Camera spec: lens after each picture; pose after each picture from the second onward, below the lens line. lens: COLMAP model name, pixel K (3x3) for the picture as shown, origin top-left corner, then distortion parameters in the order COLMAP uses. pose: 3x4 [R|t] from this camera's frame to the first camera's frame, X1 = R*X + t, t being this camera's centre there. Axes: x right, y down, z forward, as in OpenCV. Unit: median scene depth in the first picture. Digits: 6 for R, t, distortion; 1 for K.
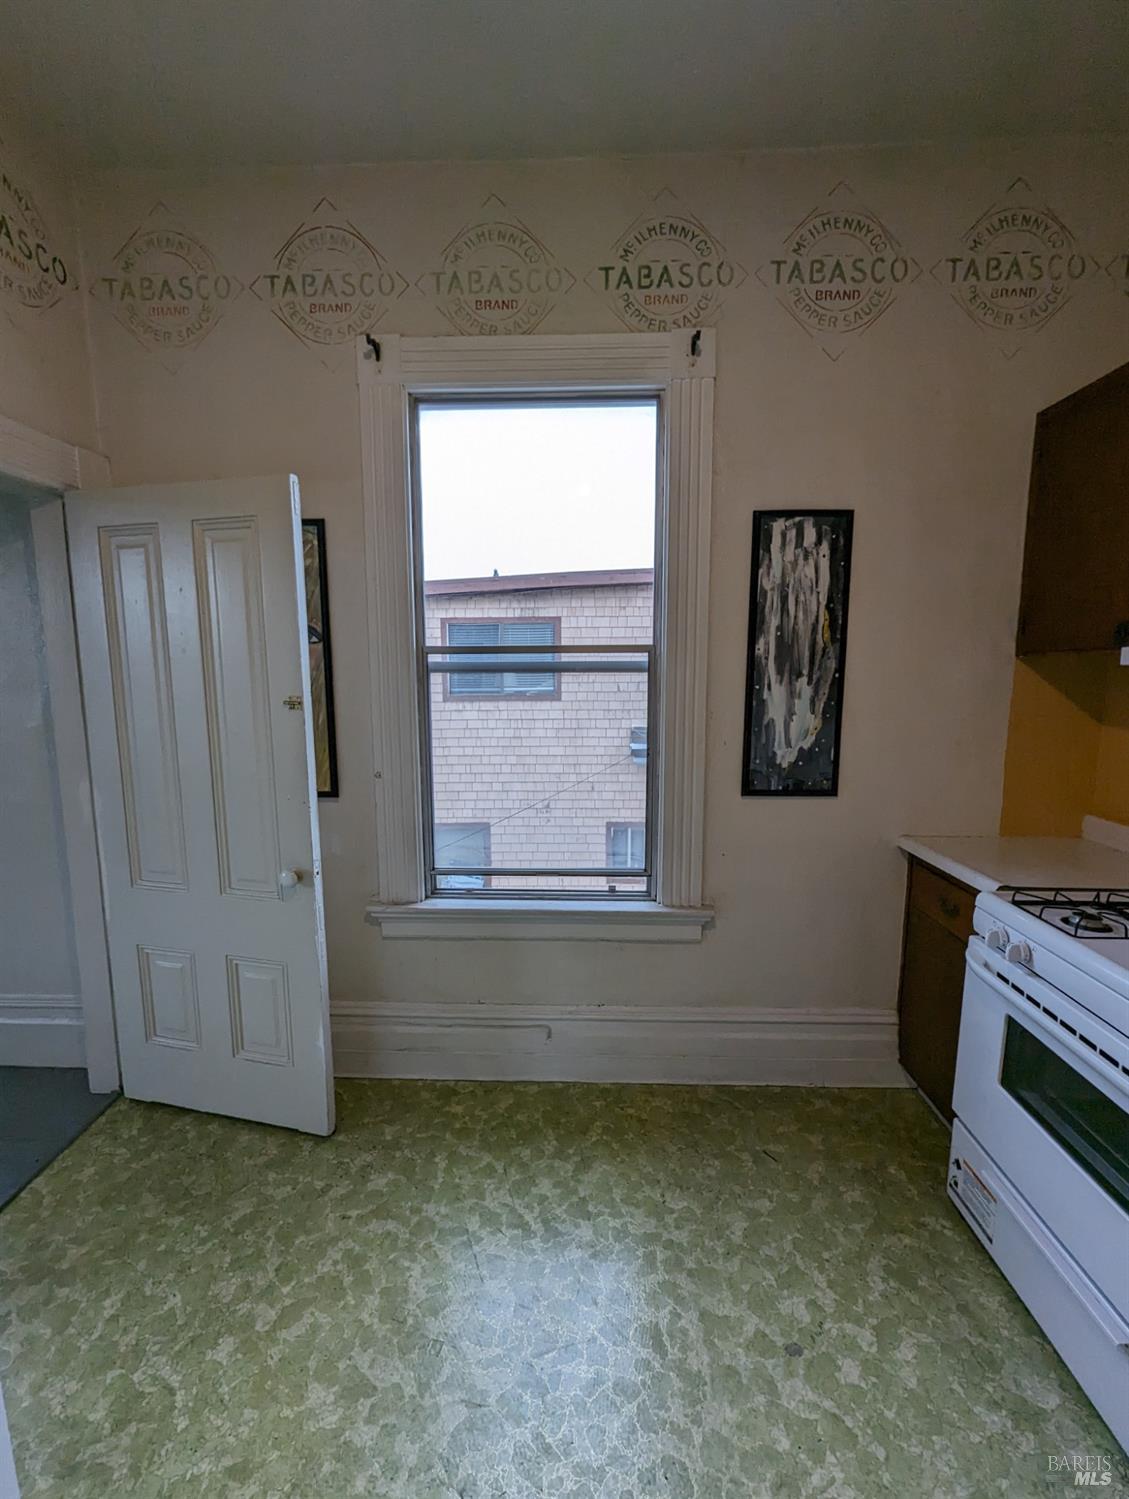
lens RADIAL K [[629.8, 0, 559.0], [0, 629.8, 750.8], [0, 0, 1]] dist [-0.000110, 0.000295]
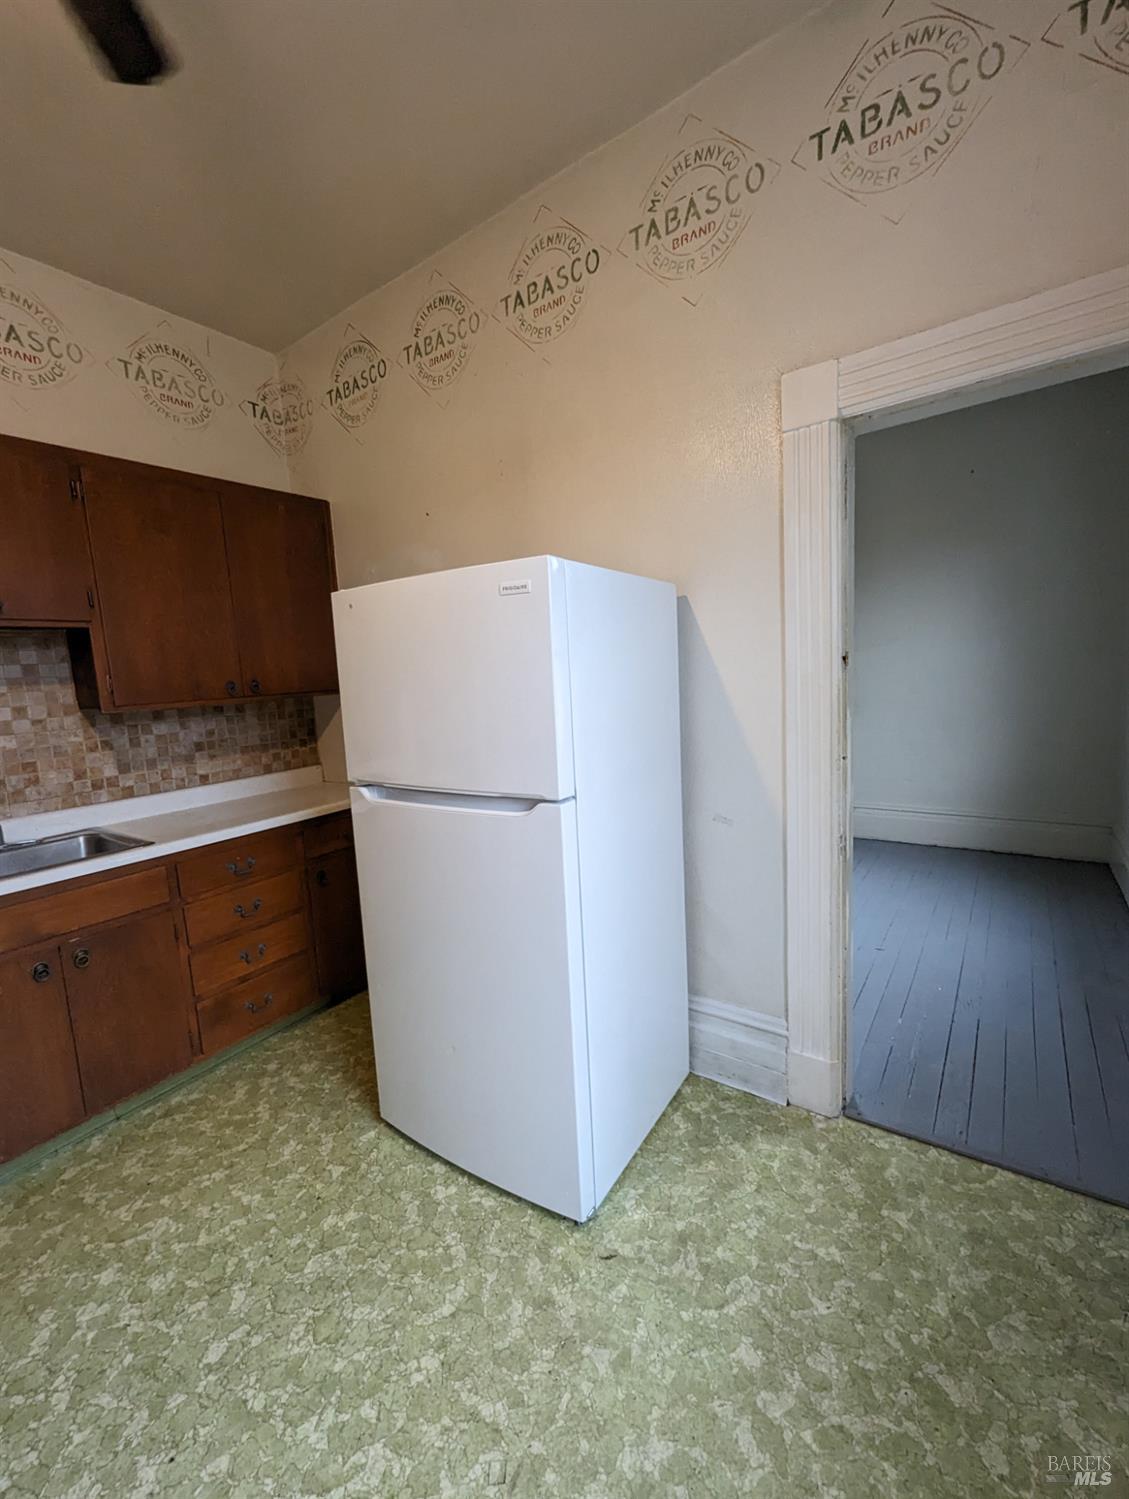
lens RADIAL K [[622.3, 0, 556.5], [0, 622.3, 749.3], [0, 0, 1]] dist [0.001998, -0.001725]
pose [[-0.556550, 0.139922, -0.818947, 0.175873], [-0.045680, 0.979071, 0.198324, -0.064593], [0.829558, 0.147787, -0.538510, 0.792502]]
